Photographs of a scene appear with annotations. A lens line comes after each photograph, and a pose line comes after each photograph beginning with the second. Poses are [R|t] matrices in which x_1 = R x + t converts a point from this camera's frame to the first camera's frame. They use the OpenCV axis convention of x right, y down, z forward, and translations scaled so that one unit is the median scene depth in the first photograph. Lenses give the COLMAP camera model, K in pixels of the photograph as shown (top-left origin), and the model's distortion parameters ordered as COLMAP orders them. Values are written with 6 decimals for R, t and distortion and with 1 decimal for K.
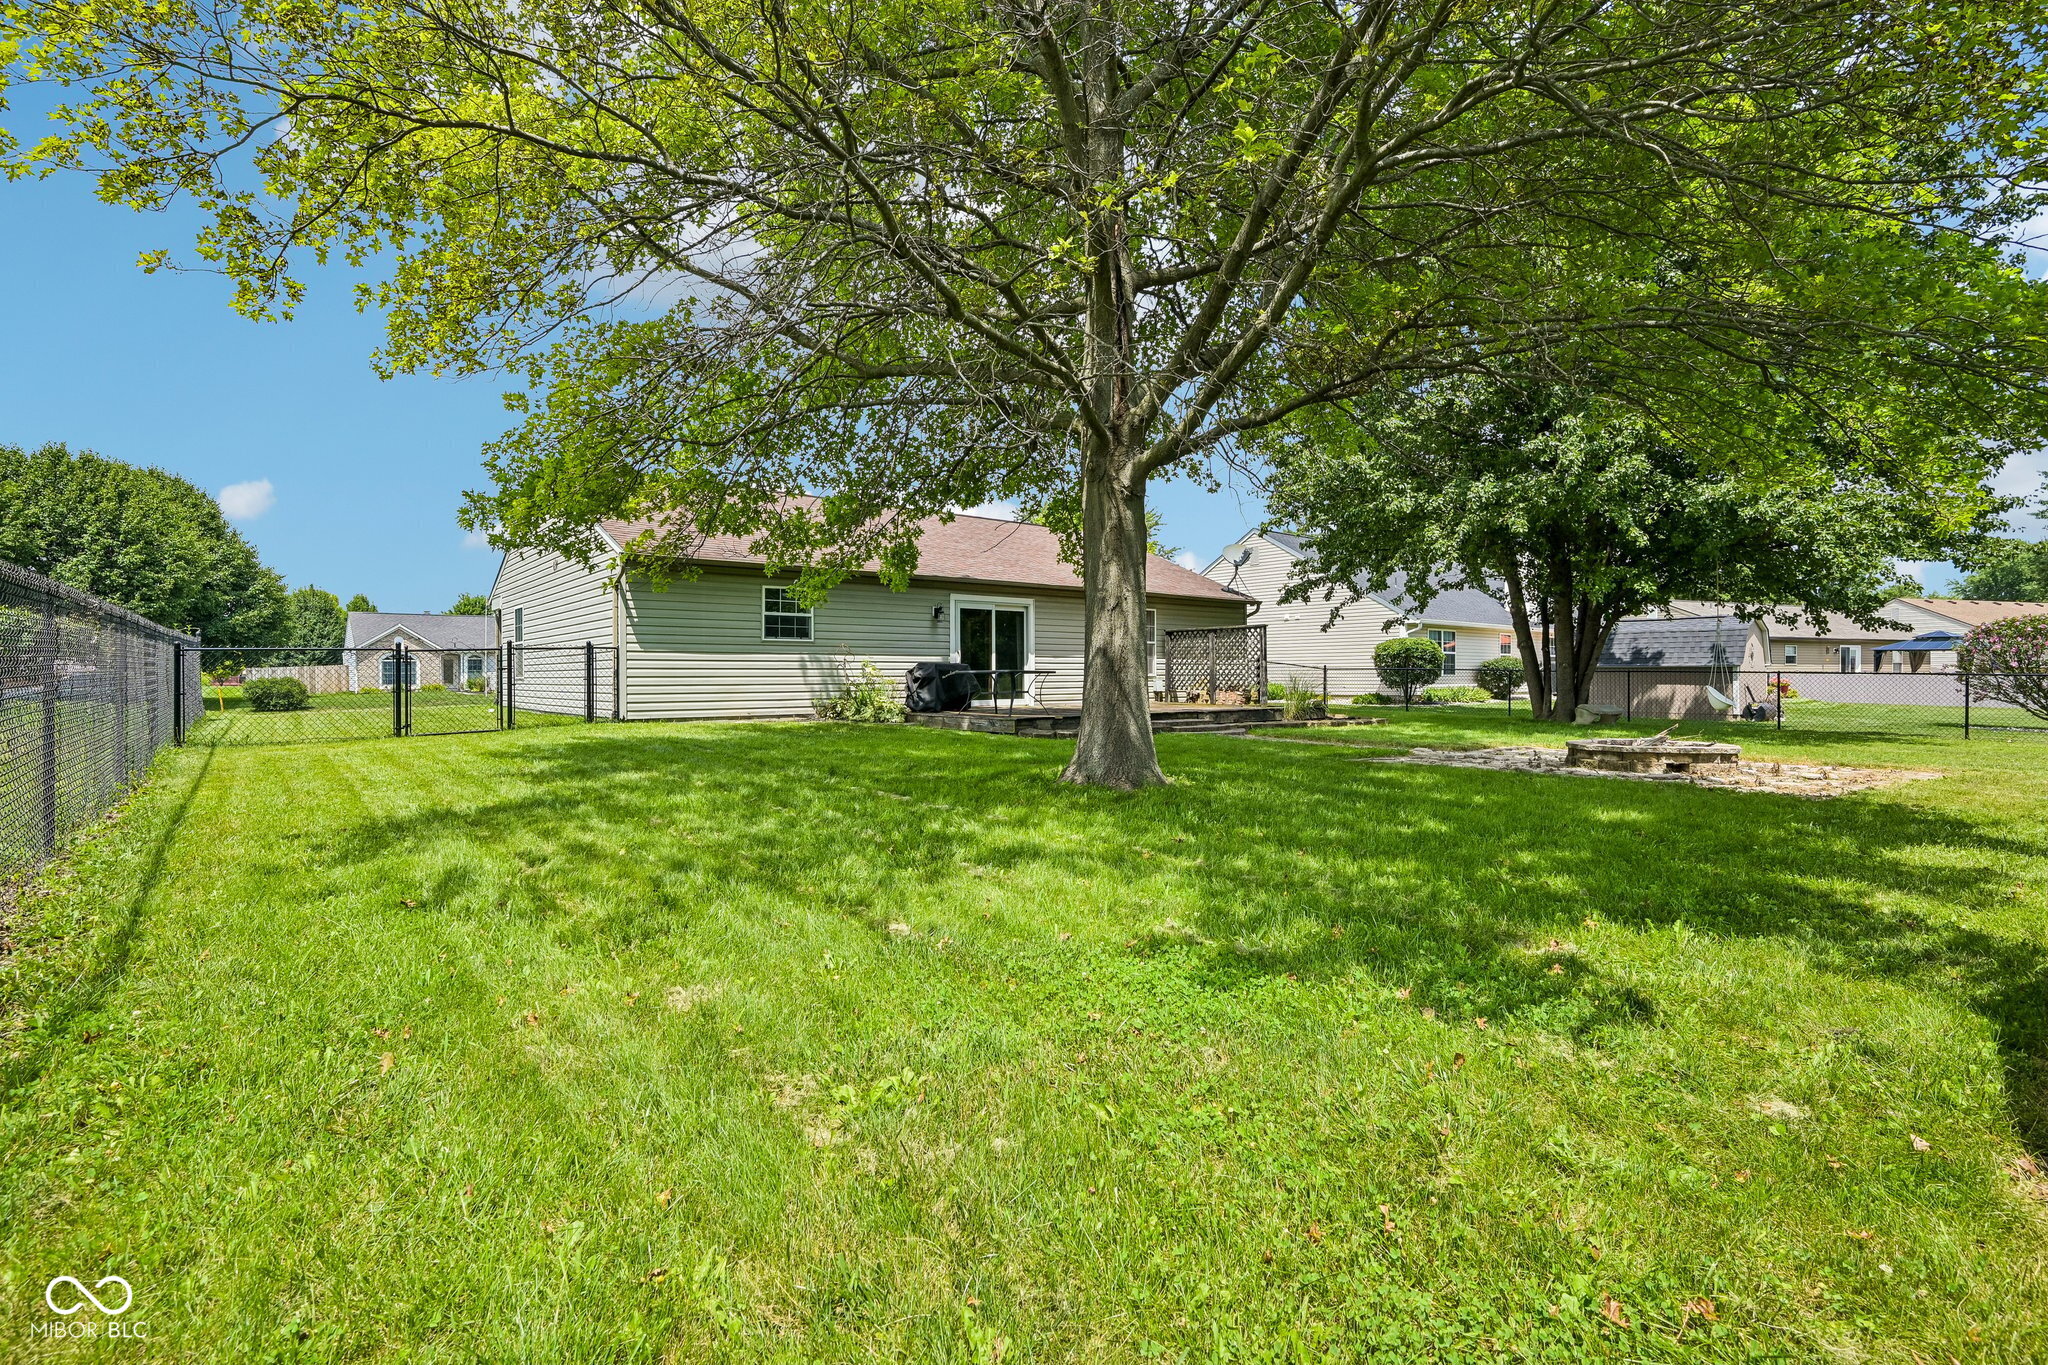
lens RADIAL K [[964.3, 0, 1014.4], [0, 964.3, 669.0], [0, 0, 1]] dist [-0.002475, -0.000031]
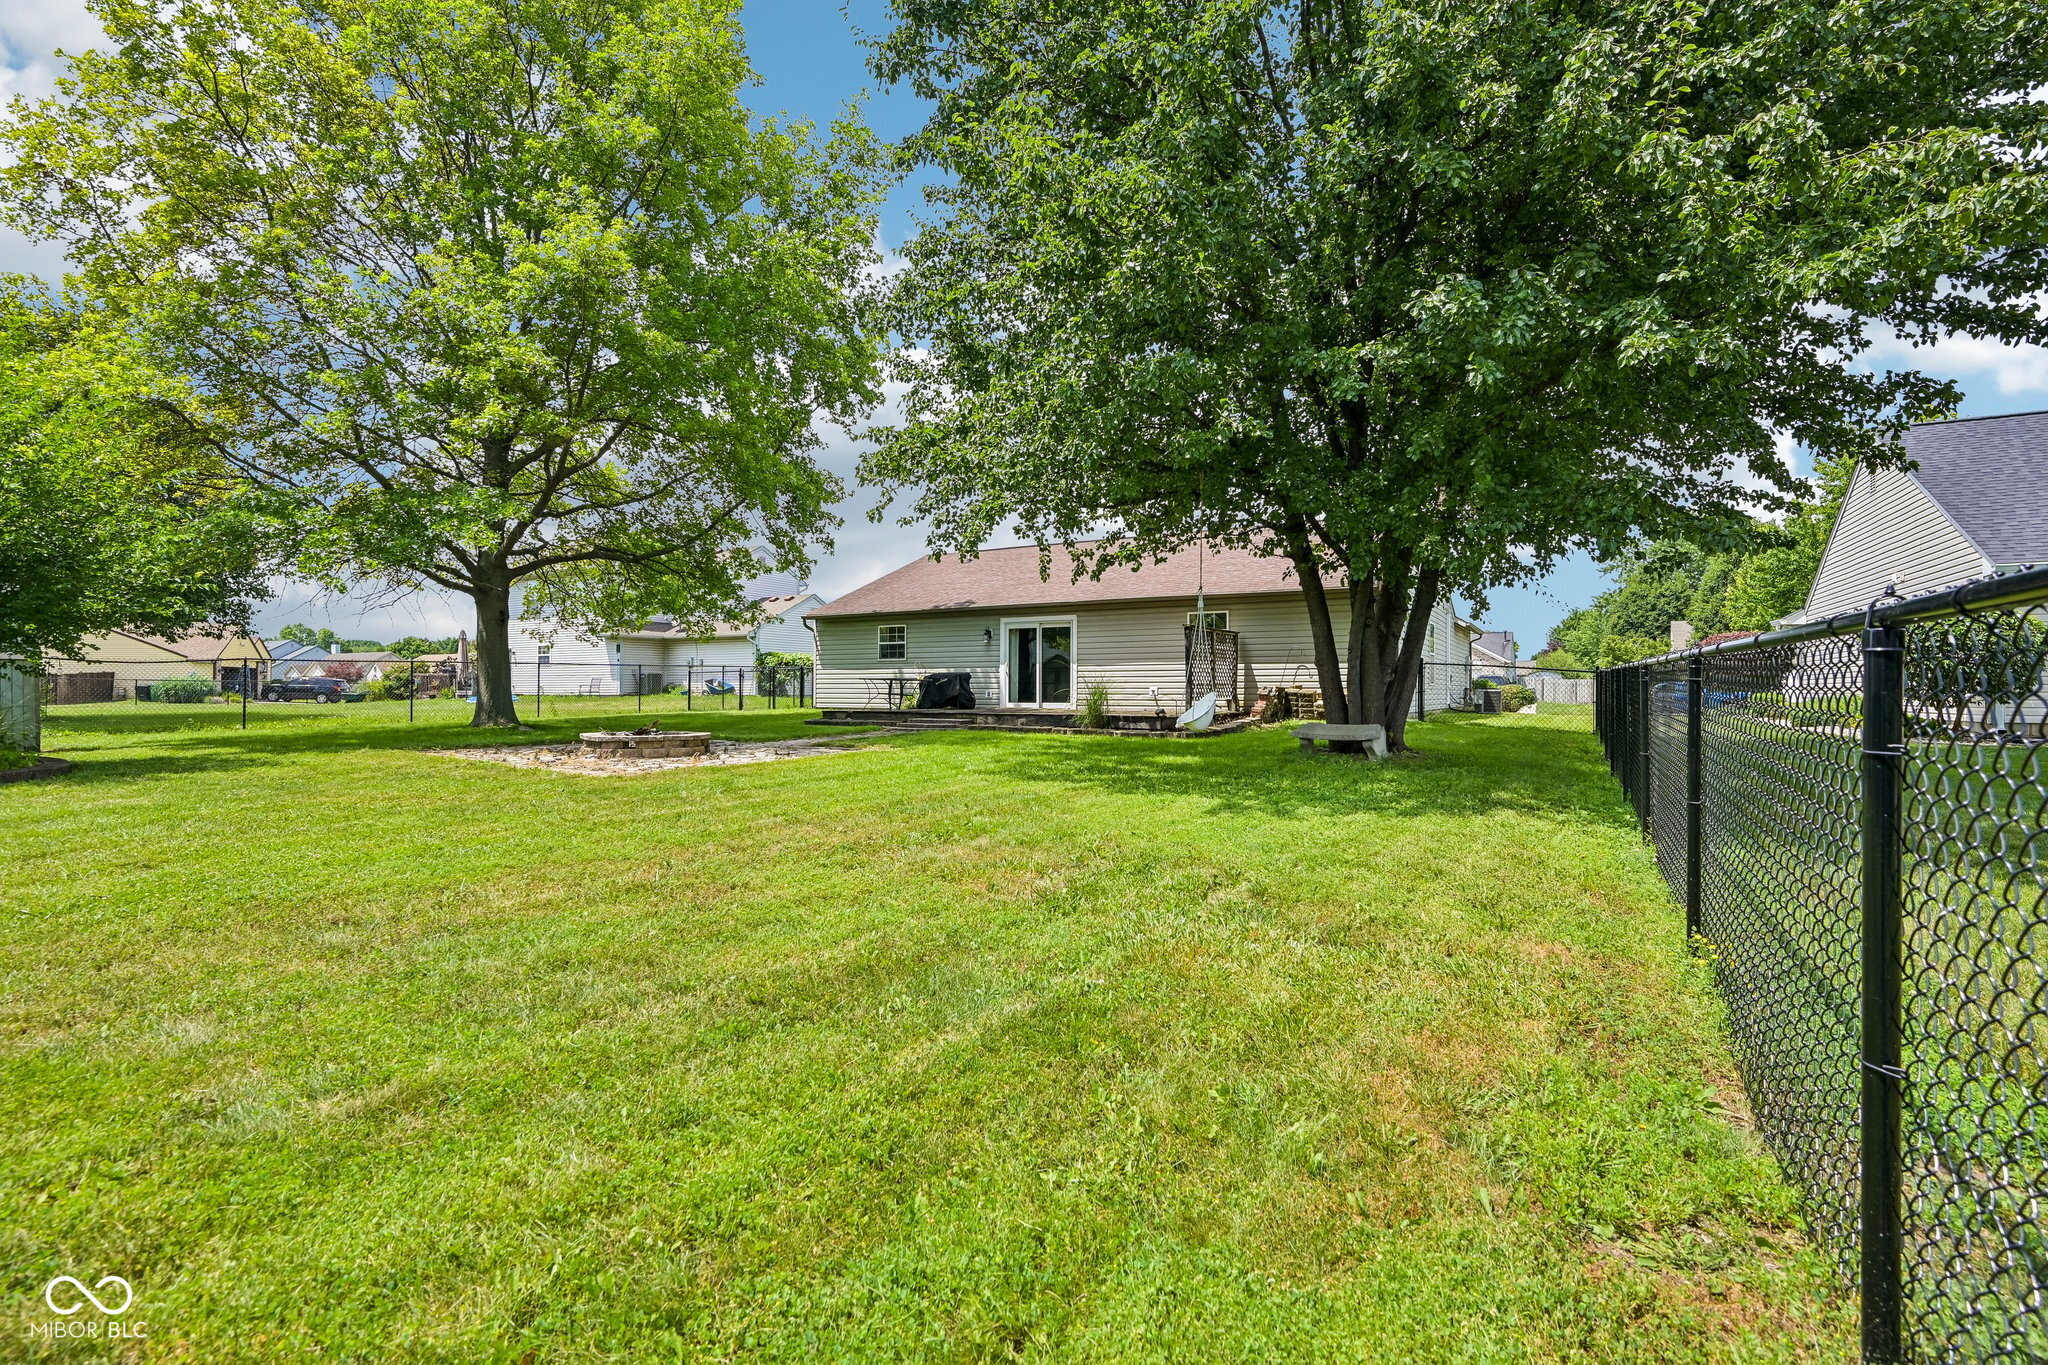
lens RADIAL K [[964.3, 0, 1014.4], [0, 964.3, 669.0], [0, 0, 1]] dist [-0.002475, -0.000031]
pose [[0.367292, -0.017439, -0.929942, 1.077037], [0.005541, 0.999847, -0.016562, 0.009102], [0.930089, 0.000930, 0.367332, 0.536607]]
